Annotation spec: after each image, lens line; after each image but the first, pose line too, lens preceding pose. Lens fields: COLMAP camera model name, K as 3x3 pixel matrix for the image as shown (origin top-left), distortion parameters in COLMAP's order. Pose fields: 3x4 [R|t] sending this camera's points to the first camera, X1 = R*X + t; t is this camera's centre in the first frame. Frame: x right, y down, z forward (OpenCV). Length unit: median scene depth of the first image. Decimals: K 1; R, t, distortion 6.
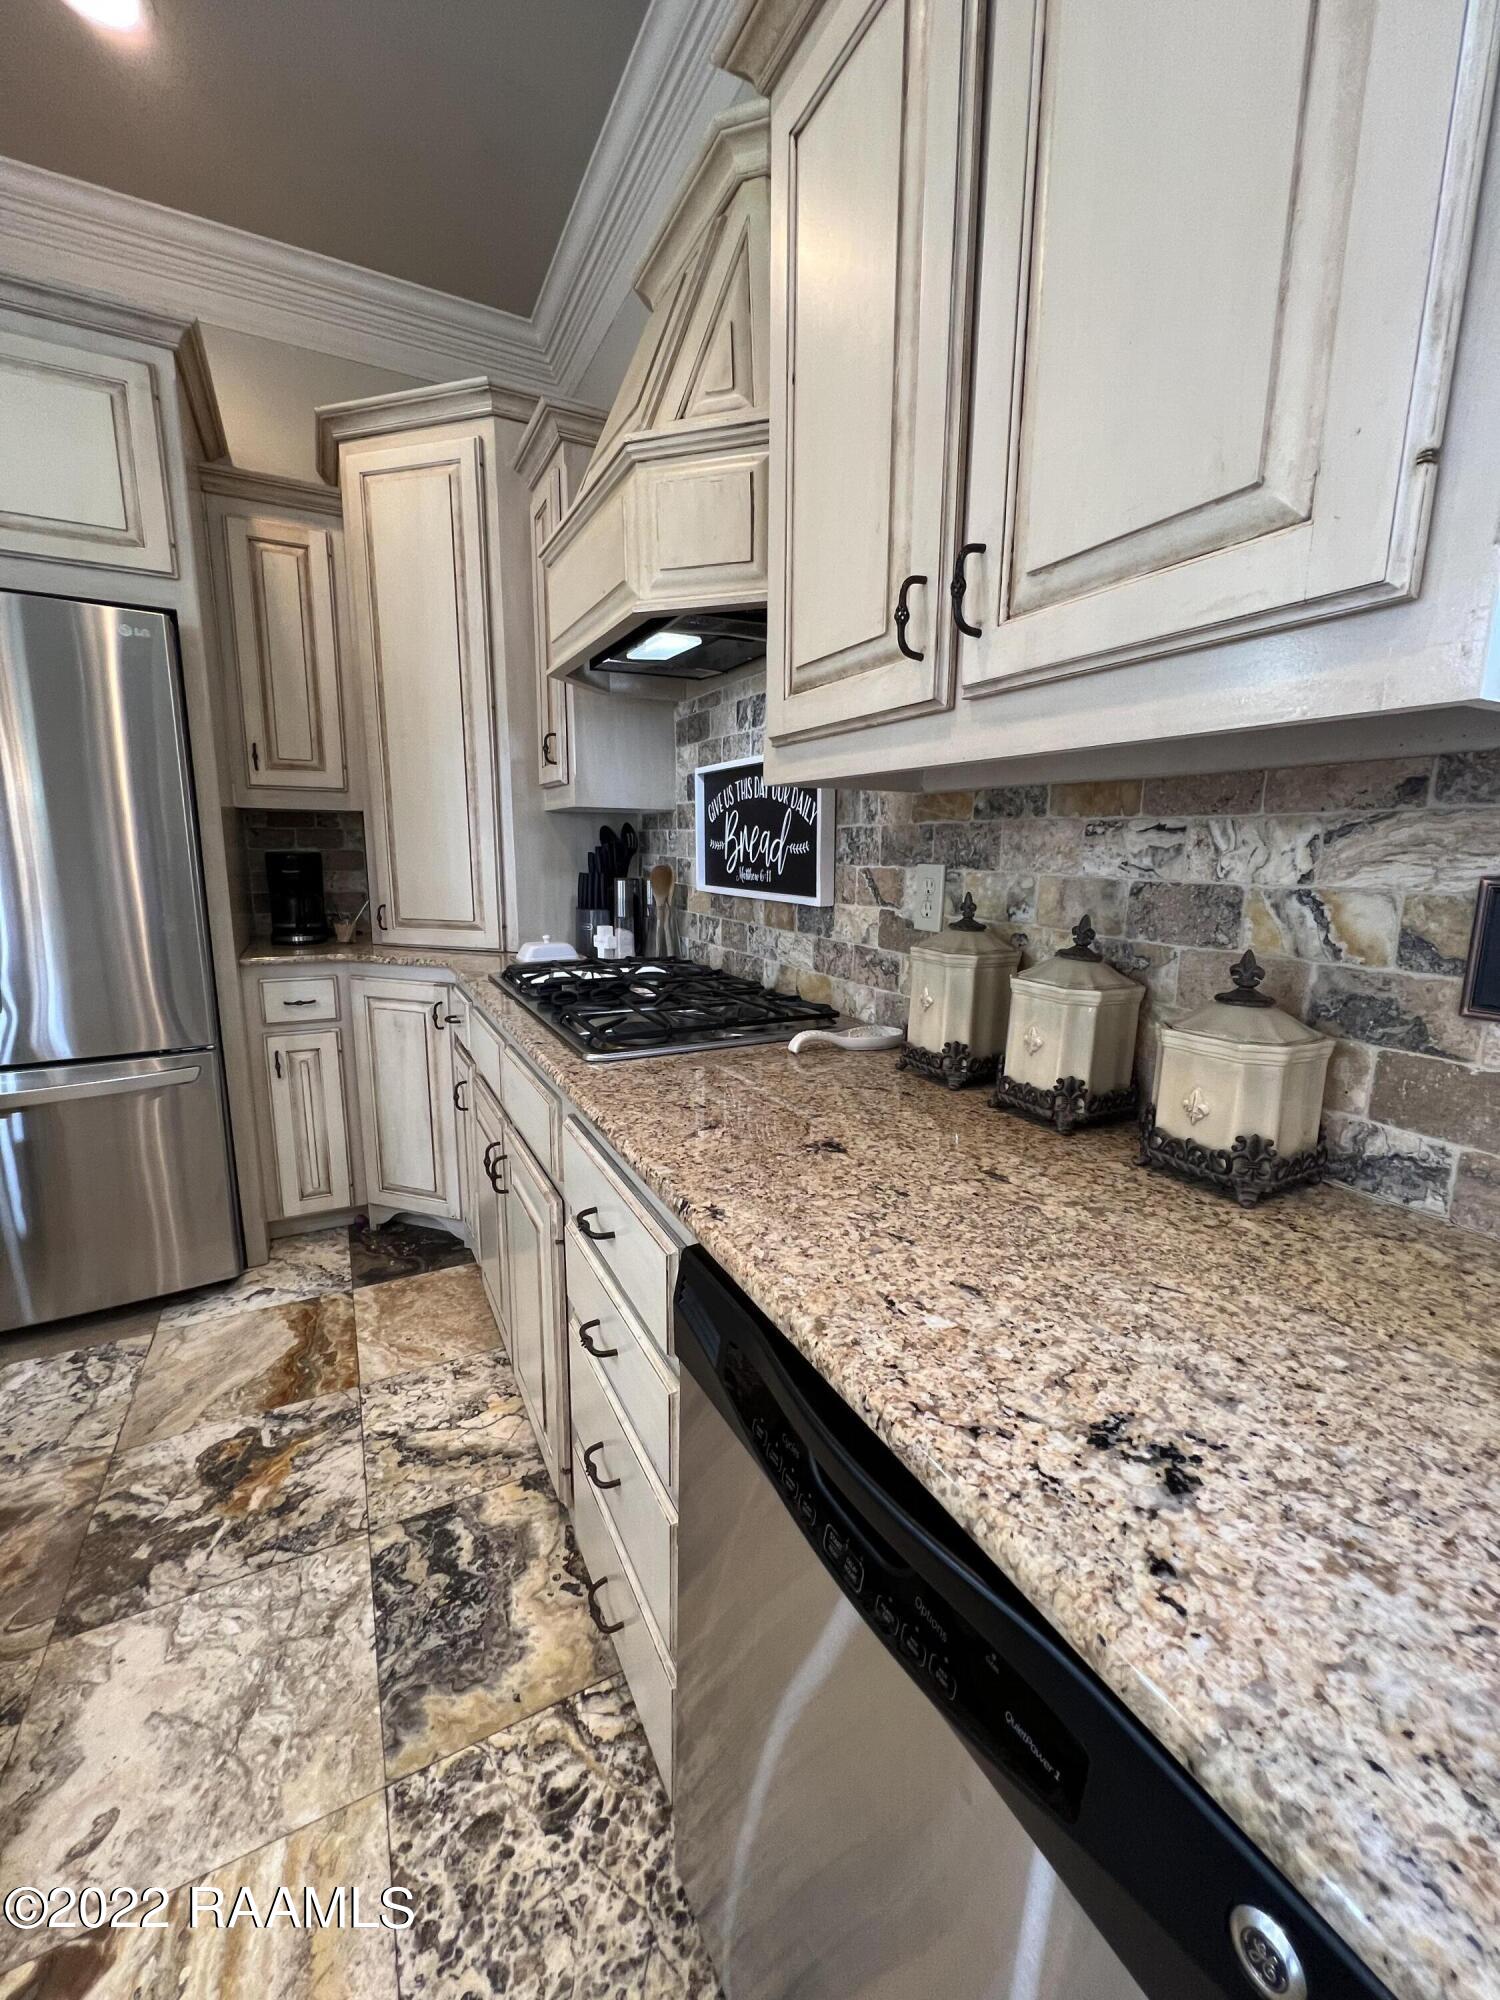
lens RADIAL K [[797.9, 0, 754.0], [0, 797.9, 996.1], [0, 0, 1]] dist [-0.001690, 0.000509]
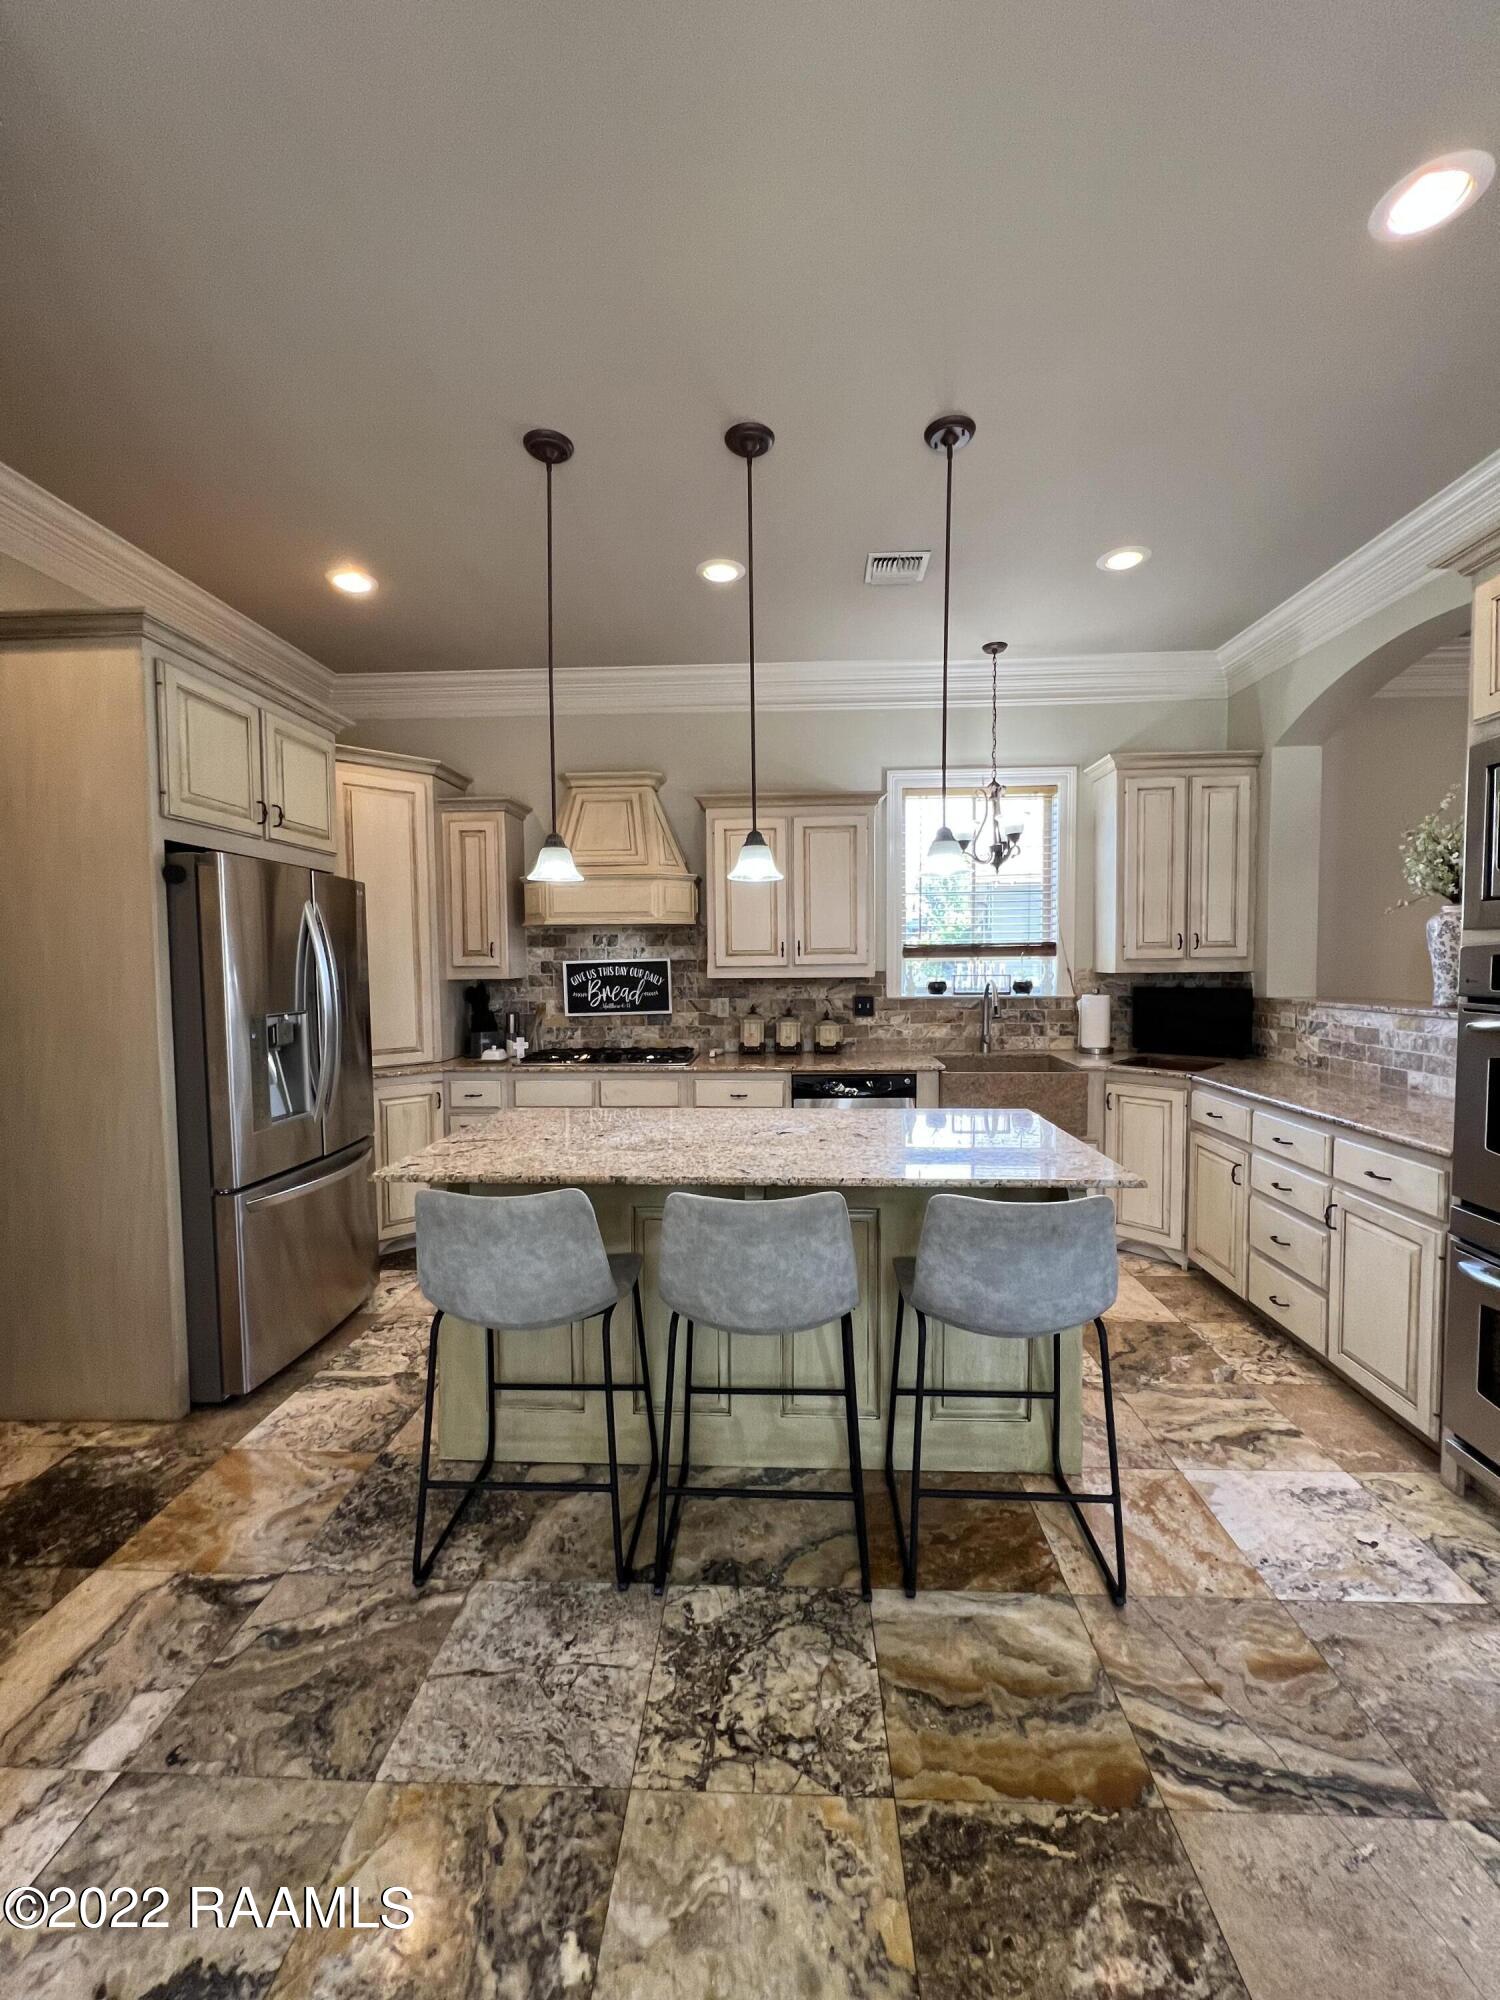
lens RADIAL K [[797.9, 0, 754.7], [0, 797.9, 994.4], [0, 0, 1]] dist [-0.001690, 0.000509]
pose [[0.504176, -0.053367, 0.861950, -2.327649], [0.176385, 0.983413, -0.042285, -0.010805], [-0.845396, 0.173354, 0.505226, -0.733060]]
